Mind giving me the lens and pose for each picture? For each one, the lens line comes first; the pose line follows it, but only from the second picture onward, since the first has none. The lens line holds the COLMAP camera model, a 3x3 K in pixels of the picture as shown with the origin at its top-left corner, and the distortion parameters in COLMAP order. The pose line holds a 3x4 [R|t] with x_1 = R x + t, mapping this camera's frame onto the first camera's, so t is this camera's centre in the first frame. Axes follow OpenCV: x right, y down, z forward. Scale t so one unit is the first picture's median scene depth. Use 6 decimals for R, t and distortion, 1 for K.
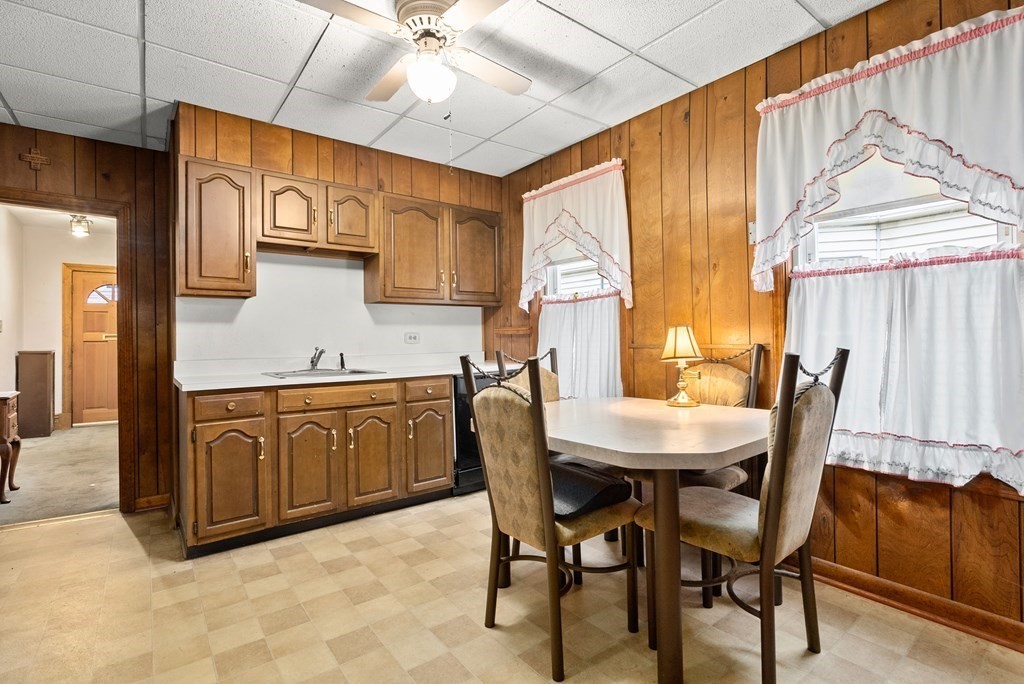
lens RADIAL K [[480.9, 0, 509.1], [0, 480.9, 340.4], [0, 0, 1]] dist [-0.001589, 0.000118]
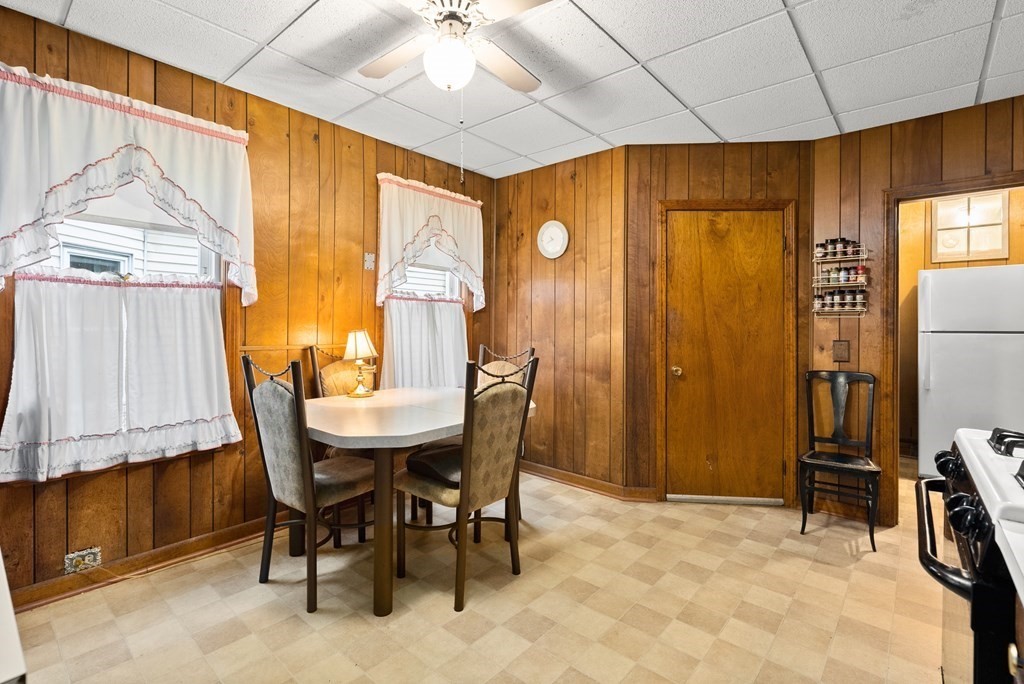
lens RADIAL K [[480.9, 0, 510.1], [0, 480.9, 333.9], [0, 0, 1]] dist [-0.001589, 0.000118]
pose [[-0.198039, -0.003460, 0.980188, -0.813490], [0.000372, 0.999993, 0.003605, -0.022178], [-0.980194, 0.001079, -0.198036, 0.798474]]
